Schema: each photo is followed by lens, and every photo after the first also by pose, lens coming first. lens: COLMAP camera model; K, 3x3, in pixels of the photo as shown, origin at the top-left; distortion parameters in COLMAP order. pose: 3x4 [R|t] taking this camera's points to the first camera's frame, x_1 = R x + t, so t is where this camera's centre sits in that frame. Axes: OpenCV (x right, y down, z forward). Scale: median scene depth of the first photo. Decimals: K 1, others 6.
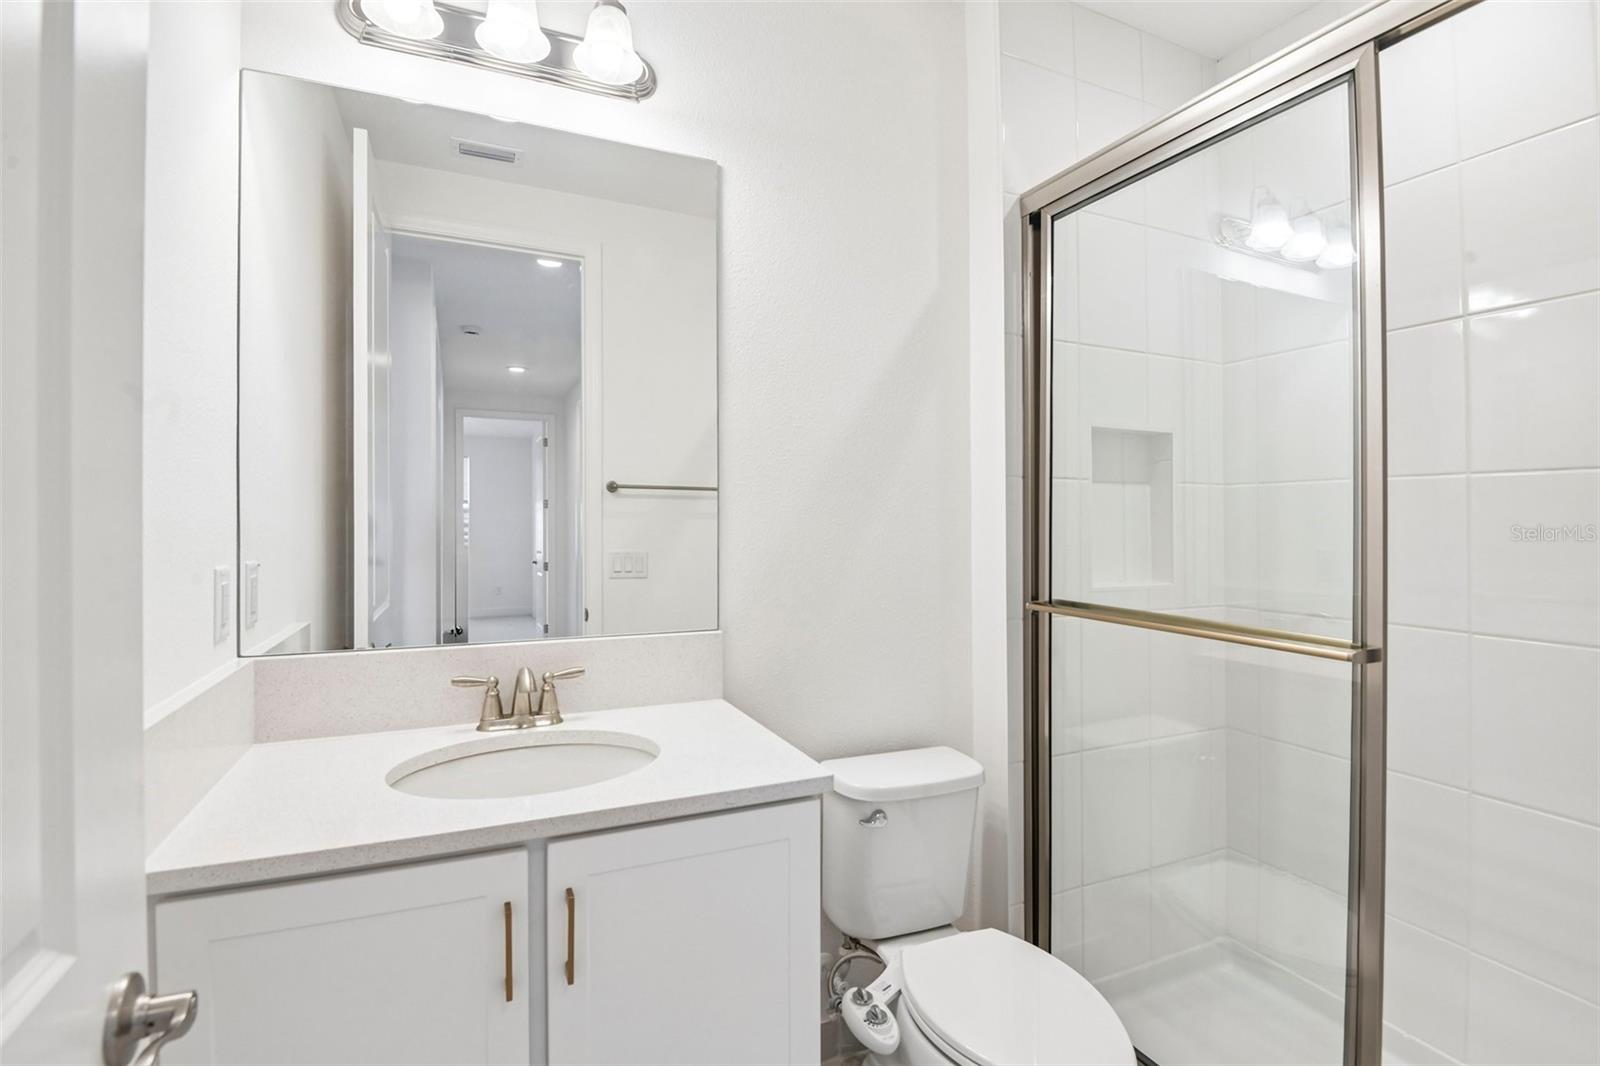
lens RADIAL K [[761.5, 0, 796.3], [0, 761.5, 507.1], [0, 0, 1]] dist [-0.001250, -0.000245]
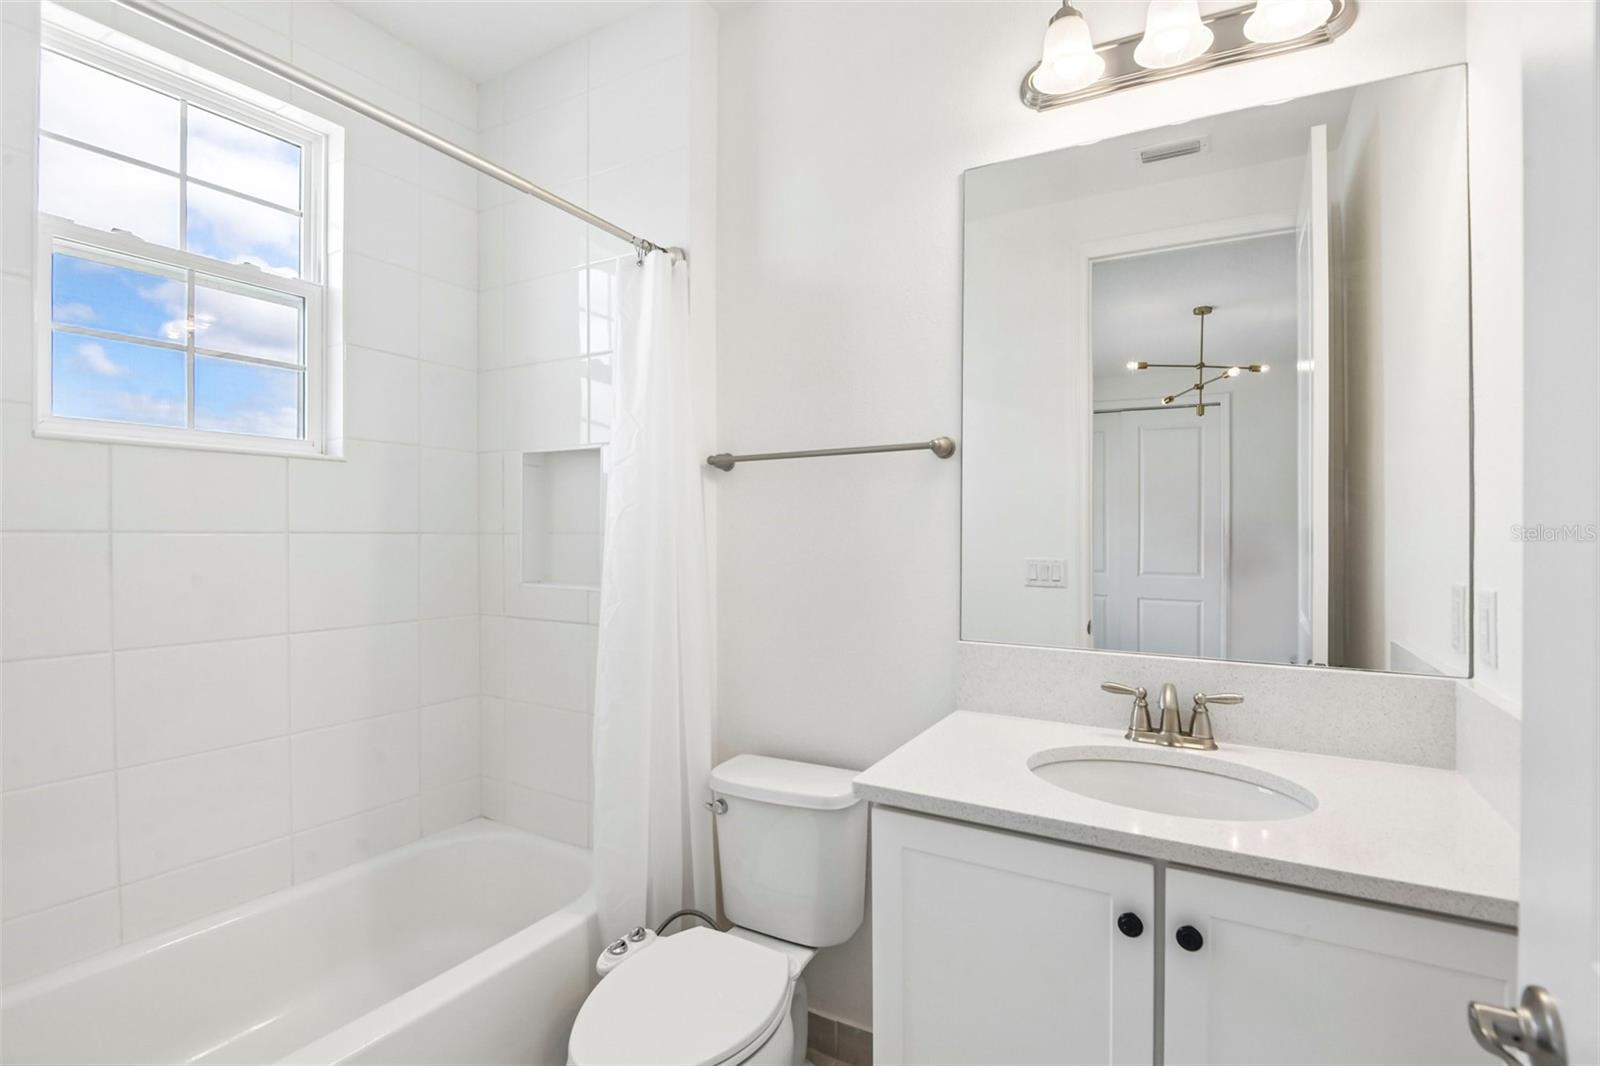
lens RADIAL K [[772.8, 0, 842.6], [0, 772.8, 525.1], [0, 0, 1]] dist [-0.029368, 0.000189]
pose [[0.616435, 0.001537, -0.787404, 0.155219], [0.001899, 0.999992, 0.003439, 0.003183], [0.787403, -0.003615, 0.616427, 0.064855]]
